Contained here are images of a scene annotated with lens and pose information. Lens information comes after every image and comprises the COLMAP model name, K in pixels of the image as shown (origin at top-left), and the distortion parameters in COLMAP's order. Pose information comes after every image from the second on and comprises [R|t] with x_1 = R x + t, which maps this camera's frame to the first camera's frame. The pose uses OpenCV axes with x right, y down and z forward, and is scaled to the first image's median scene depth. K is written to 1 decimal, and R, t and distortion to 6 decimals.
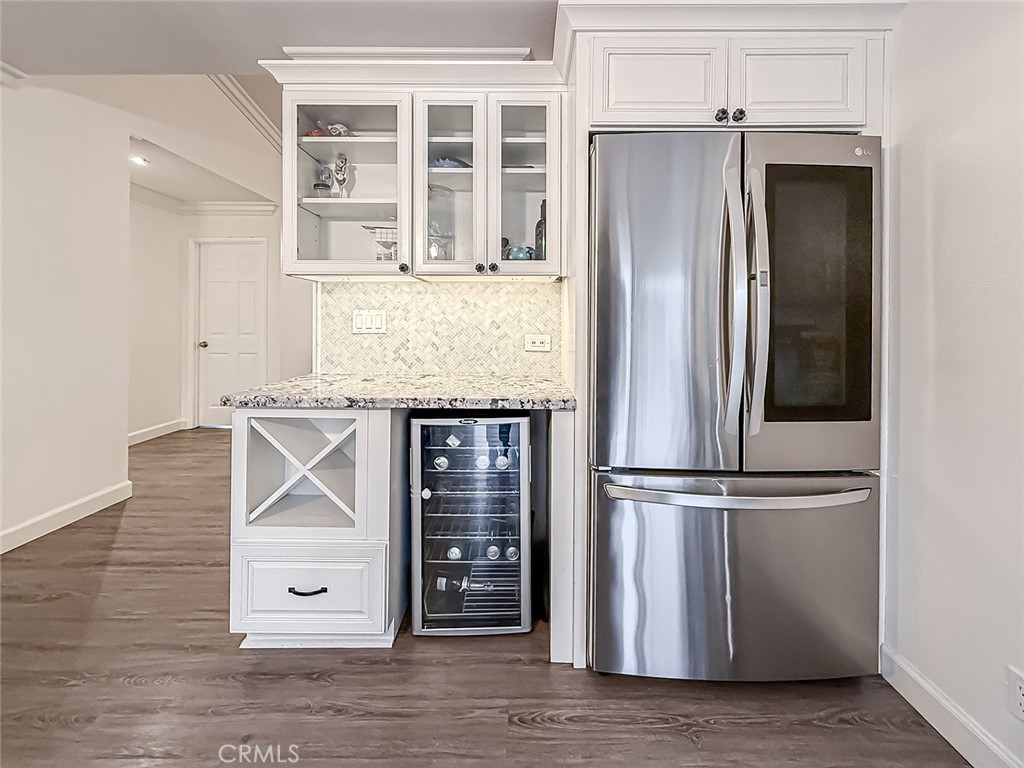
lens RADIAL K [[440.5, 0, 519.2], [0, 440.5, 324.6], [0, 0, 1]] dist [-0.000649, 0.000001]
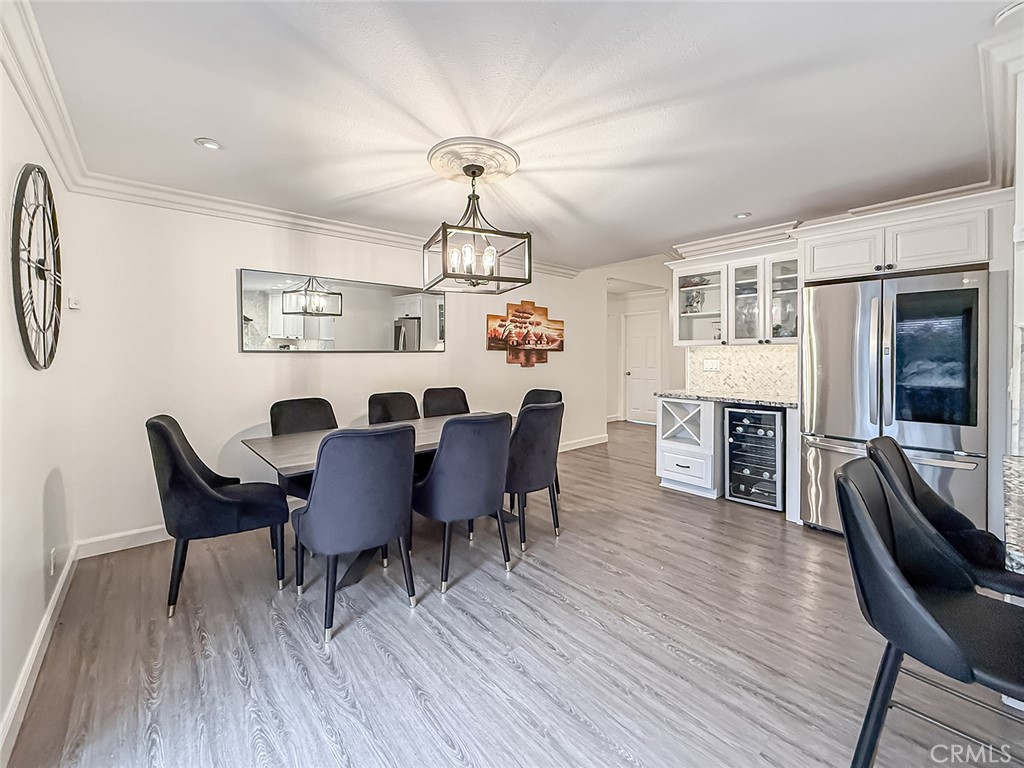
lens RADIAL K [[422.0, 0, 513.6], [0, 422.0, 357.9], [0, 0, 1]] dist [-0.004457, -0.000352]
pose [[0.663767, -0.000088, -0.747940, 0.669963], [0.001584, 0.999998, 0.001288, -0.058013], [0.747938, -0.002040, 0.663765, -1.301663]]
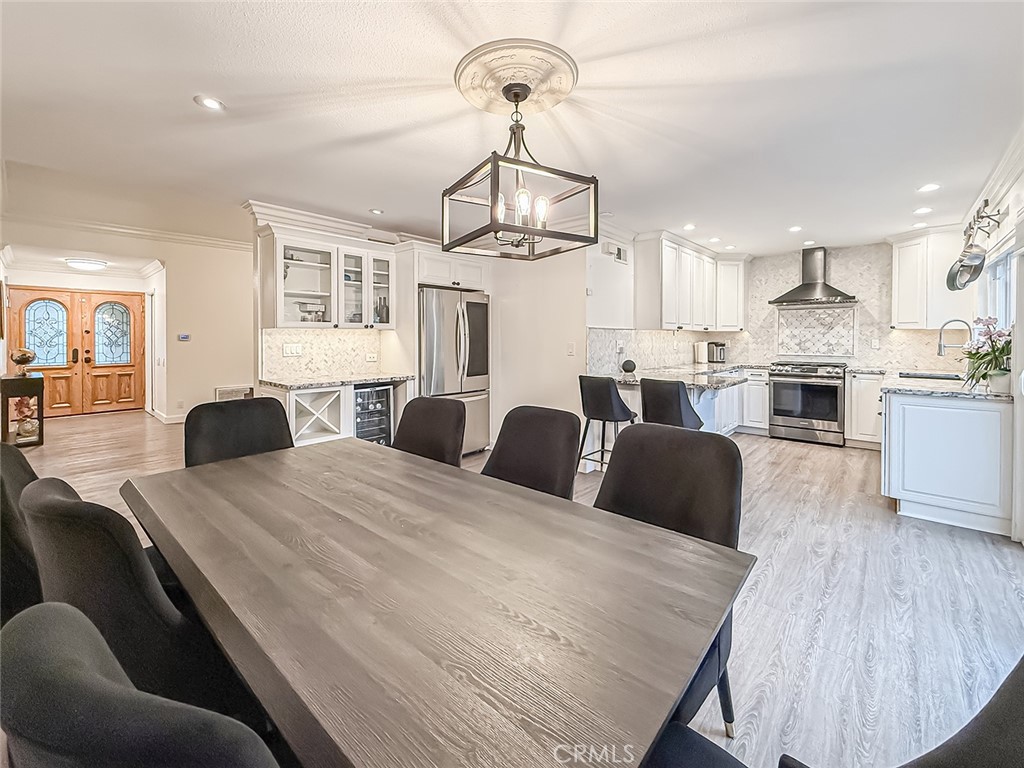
lens RADIAL K [[426.8, 0, 509.8], [0, 426.8, 347.1], [0, 0, 1]] dist [-0.002617, -0.000311]
pose [[0.656458, -0.020137, 0.754093, -1.373366], [0.006618, 0.999759, 0.020936, -0.063282], [-0.754333, -0.008753, 0.656433, -1.137087]]
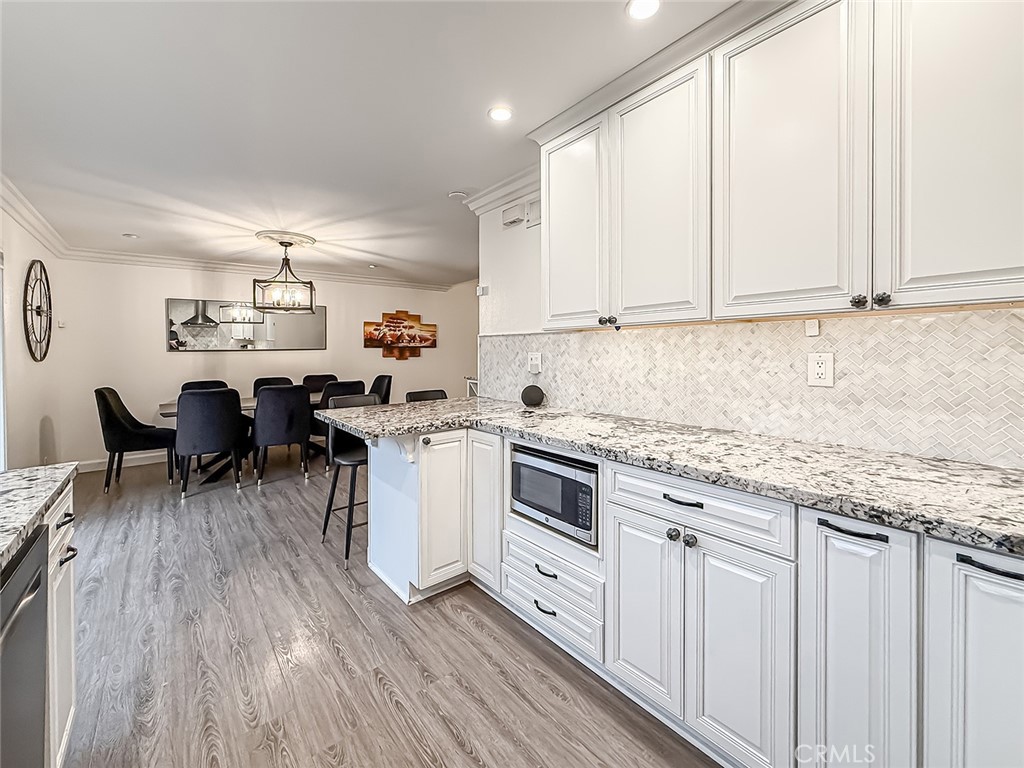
lens RADIAL K [[426.8, 0, 509.8], [0, 426.8, 347.1], [0, 0, 1]] dist [-0.002617, -0.000311]
pose [[0.638467, -0.019217, -0.769409, 2.283253], [0.013416, 0.999814, -0.013839, -0.041418], [0.769532, -0.001486, 0.638607, -1.025156]]
